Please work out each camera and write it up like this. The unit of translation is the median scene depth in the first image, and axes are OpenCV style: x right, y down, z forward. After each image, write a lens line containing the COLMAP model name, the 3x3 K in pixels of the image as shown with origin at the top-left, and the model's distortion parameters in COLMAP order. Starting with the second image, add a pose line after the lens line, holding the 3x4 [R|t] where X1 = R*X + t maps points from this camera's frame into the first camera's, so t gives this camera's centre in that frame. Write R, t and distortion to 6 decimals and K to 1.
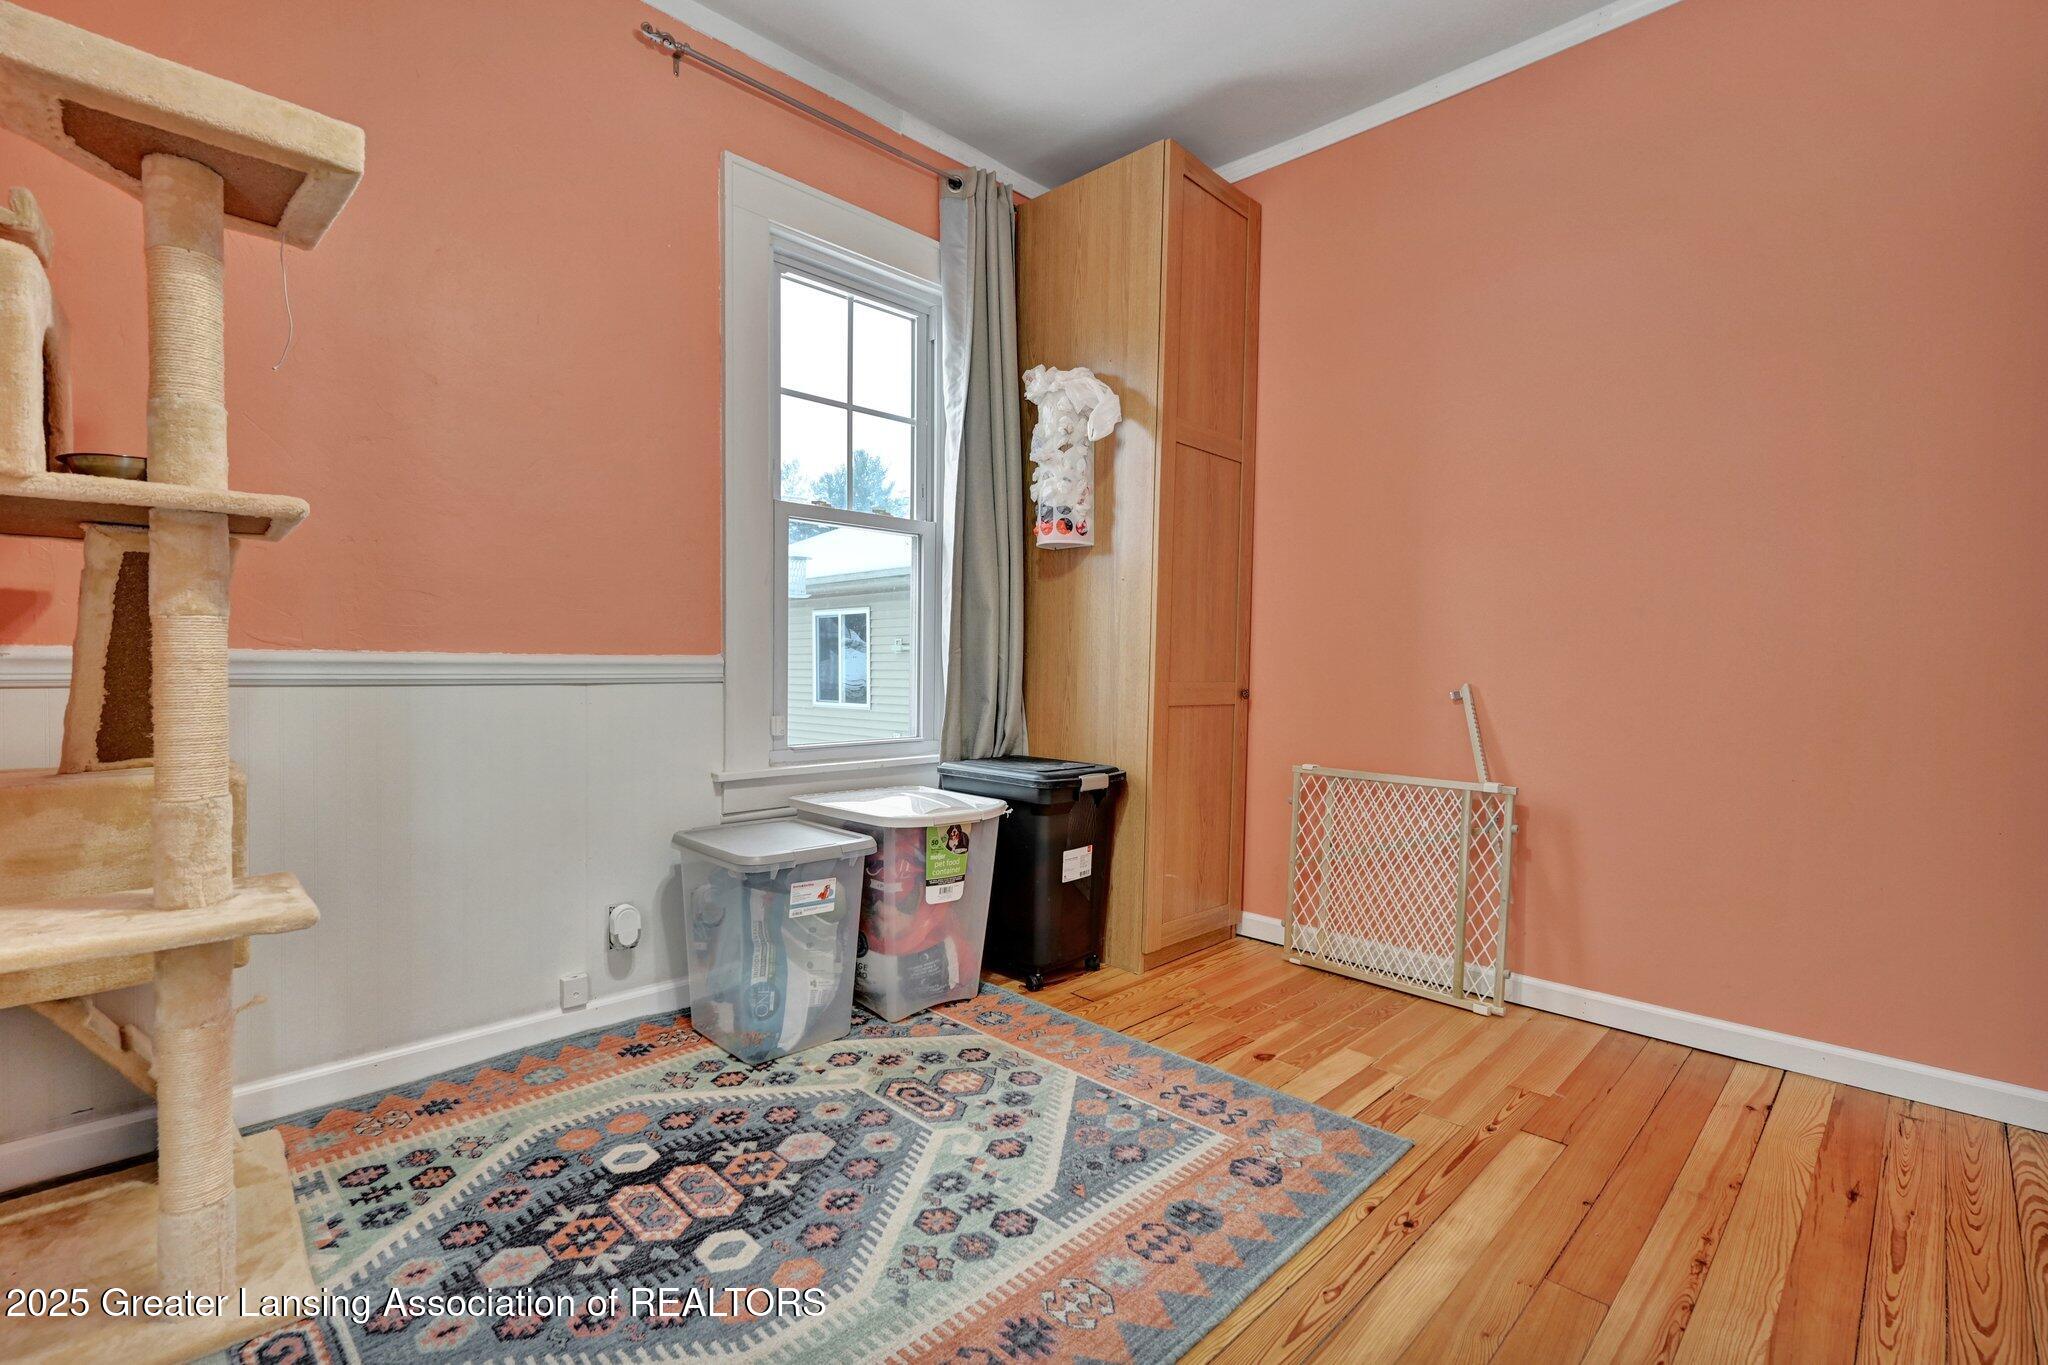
lens RADIAL K [[935.9, 0, 1020.3], [0, 935.9, 674.1], [0, 0, 1]] dist [-0.004191, -0.000385]
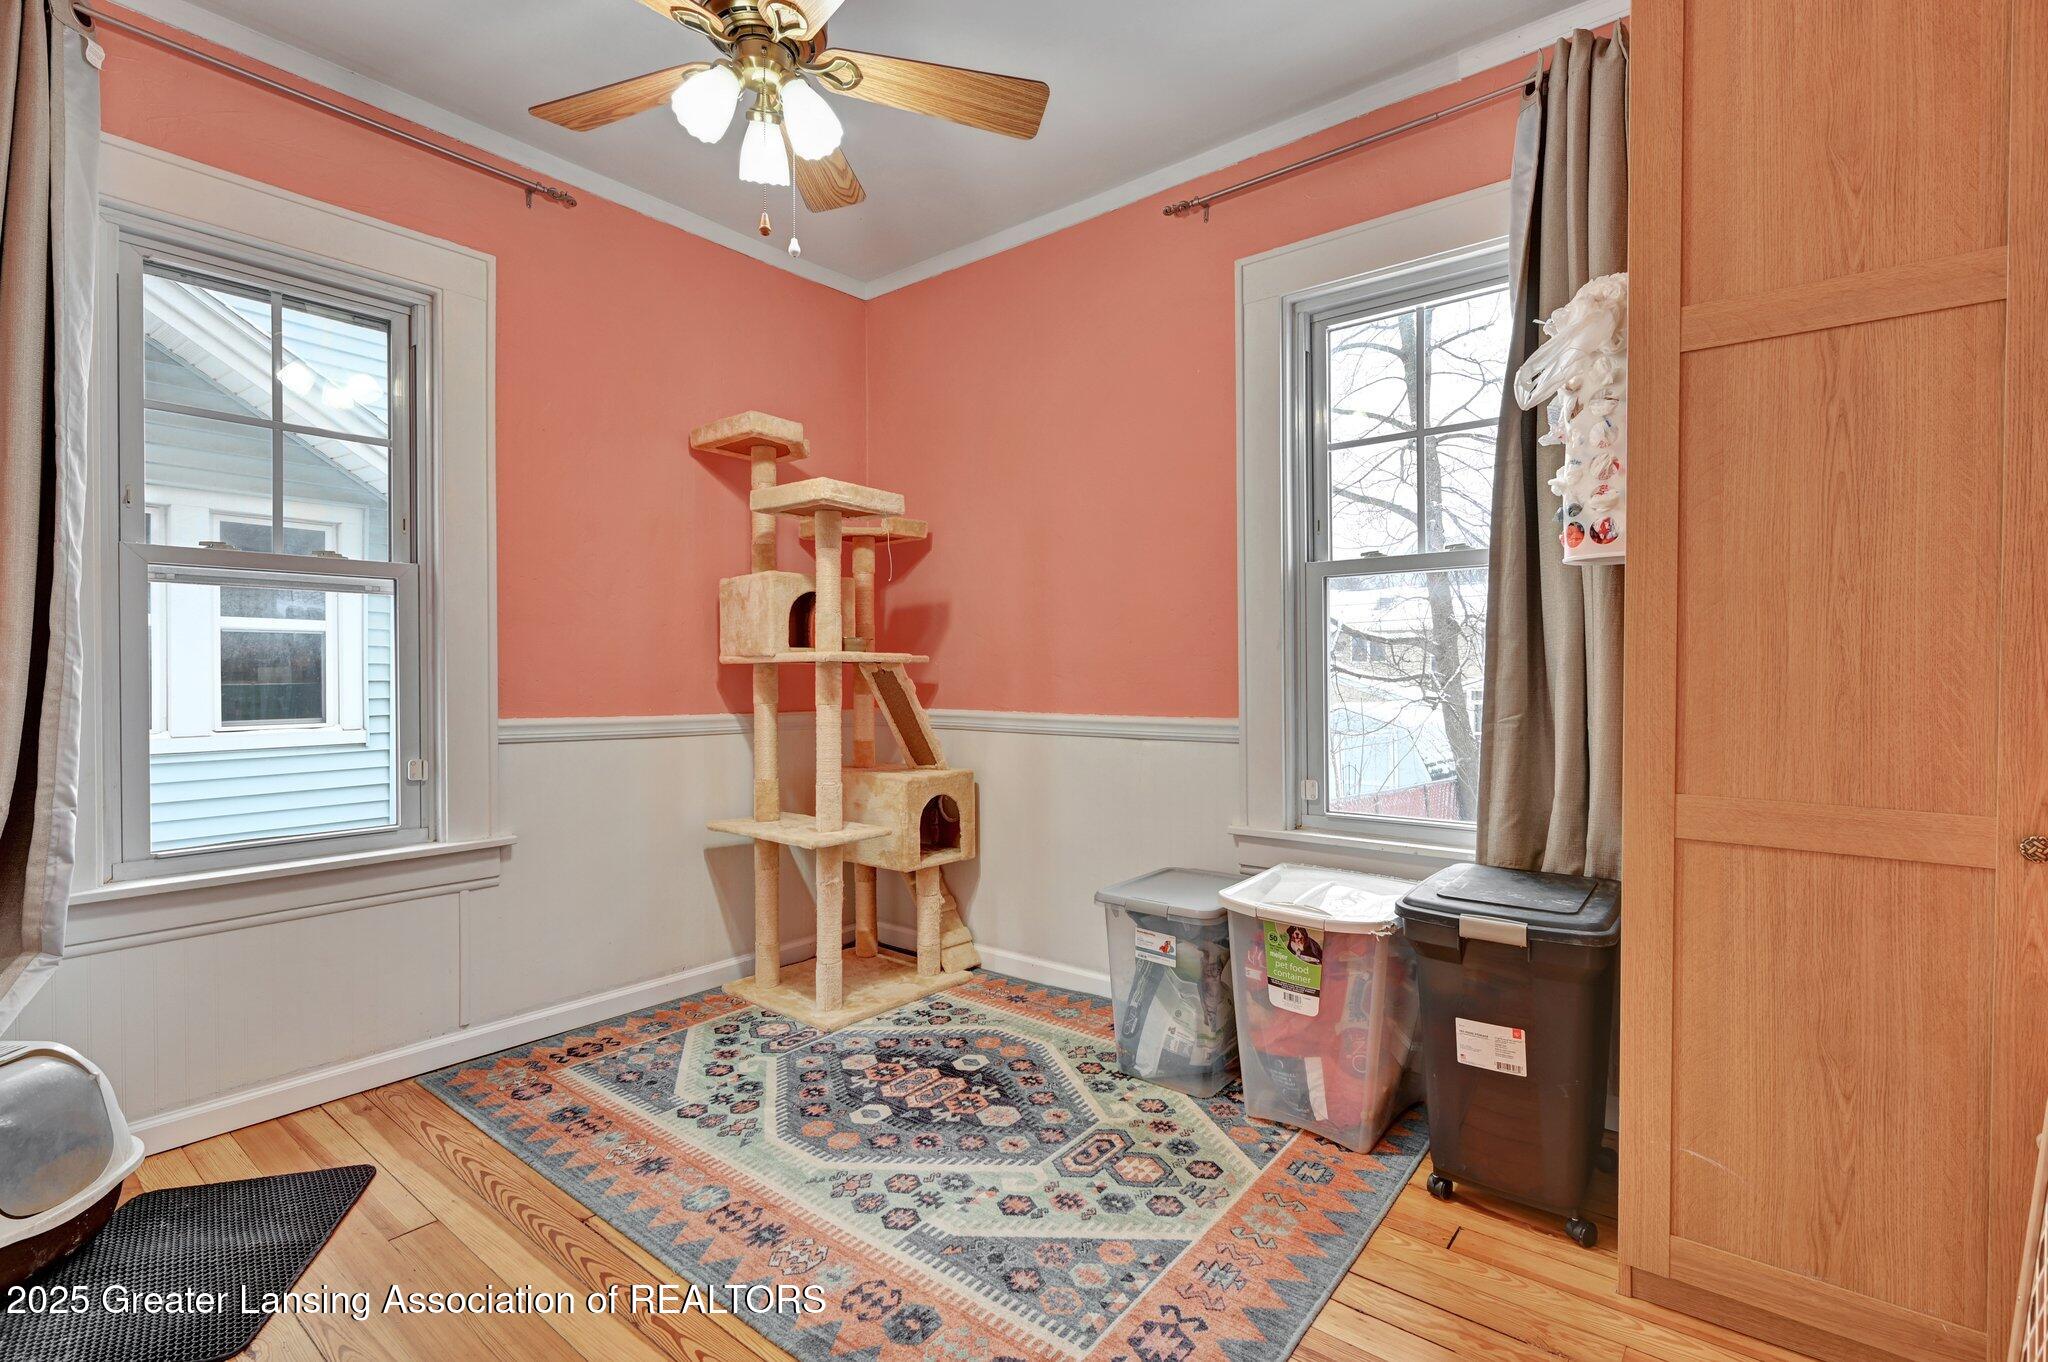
lens RADIAL K [[935.9, 0, 1020.3], [0, 935.9, 672.6], [0, 0, 1]] dist [-0.004191, -0.000385]
pose [[0.102873, -0.010089, -0.994643, 1.036170], [-0.005787, 0.999926, -0.010741, -0.084973], [0.994678, 0.006861, 0.102807, 0.882145]]
